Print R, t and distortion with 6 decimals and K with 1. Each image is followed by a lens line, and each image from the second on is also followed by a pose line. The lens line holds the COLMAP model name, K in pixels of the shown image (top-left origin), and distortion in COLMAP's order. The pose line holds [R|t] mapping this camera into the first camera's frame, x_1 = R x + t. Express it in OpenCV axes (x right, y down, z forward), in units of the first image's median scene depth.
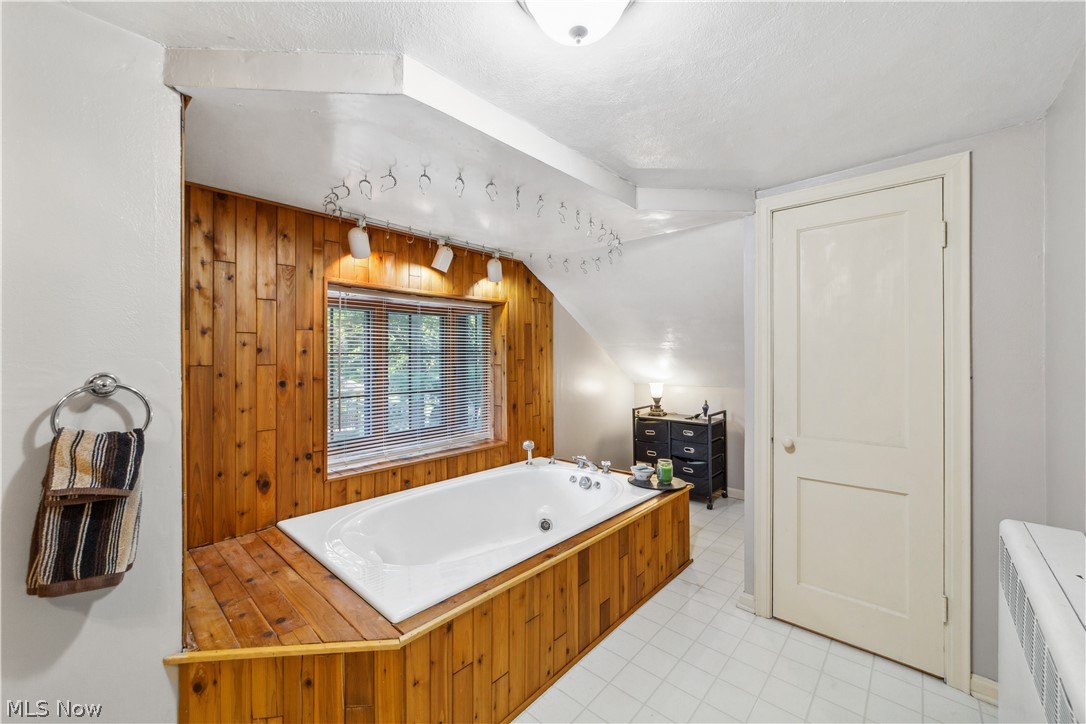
lens RADIAL K [[416.6, 0, 544.4], [0, 416.6, 354.9], [0, 0, 1]] dist [-0.009766, 0.003617]
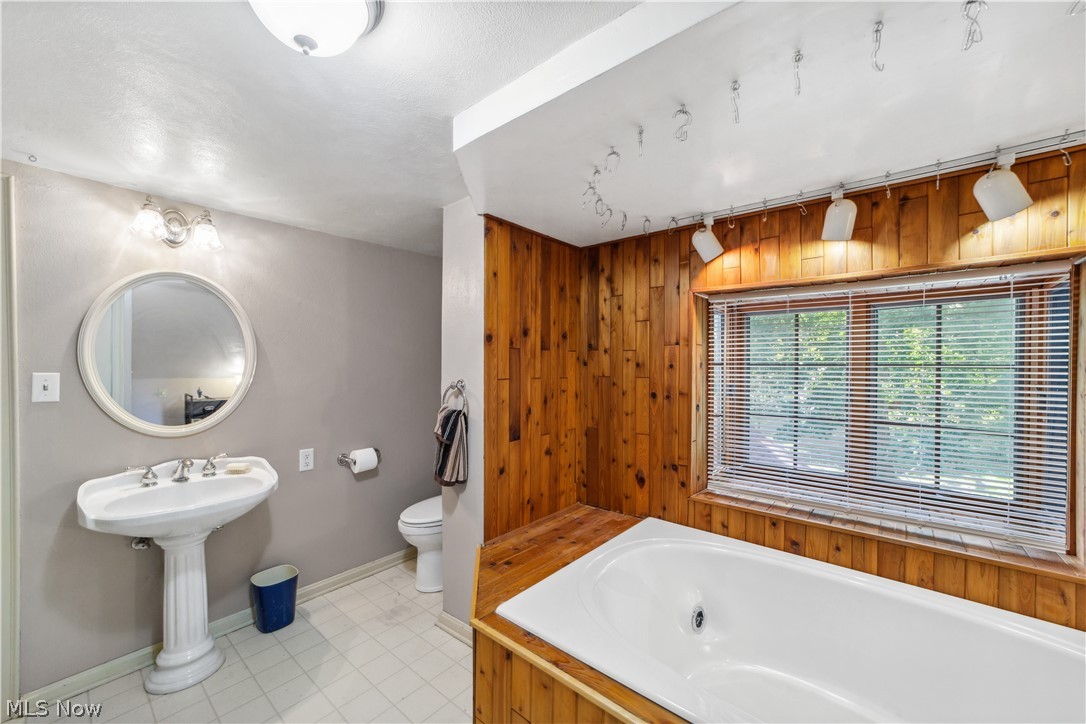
lens RADIAL K [[416.6, 0, 545.3], [0, 416.6, 368.2], [0, 0, 1]] dist [-0.009766, 0.003617]
pose [[0.054934, 0.016254, -0.998358, 0.461361], [0.001023, 0.999866, 0.016335, -0.020280], [0.998489, -0.001919, 0.054910, 0.648440]]
